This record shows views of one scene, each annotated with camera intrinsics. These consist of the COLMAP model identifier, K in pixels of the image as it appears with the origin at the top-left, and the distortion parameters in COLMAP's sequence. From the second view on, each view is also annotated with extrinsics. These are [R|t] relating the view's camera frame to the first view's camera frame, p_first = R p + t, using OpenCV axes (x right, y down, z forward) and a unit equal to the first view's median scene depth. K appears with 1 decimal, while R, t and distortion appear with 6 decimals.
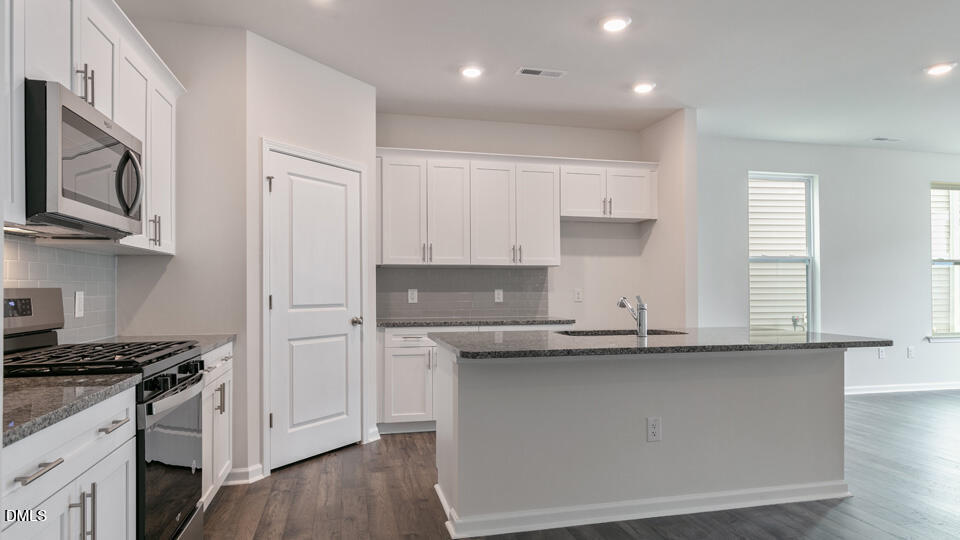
lens RADIAL K [[601.8, 0, 482.1], [0, 601.8, 290.5], [0, 0, 1]] dist [0.005841, 0.000210]
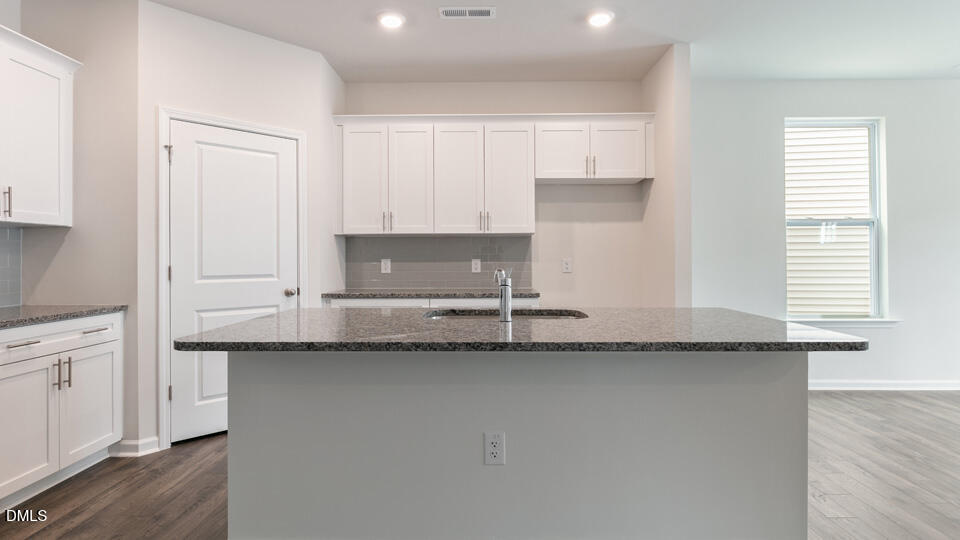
lens RADIAL K [[516.8, 0, 478.4], [0, 516.8, 261.9], [0, 0, 1]] dist [-0.002429, 0.000210]
pose [[0.965541, -0.000344, -0.260252, 0.265638], [0.001419, 0.999991, 0.003943, -0.000893], [0.260248, -0.004177, 0.965533, 0.235857]]
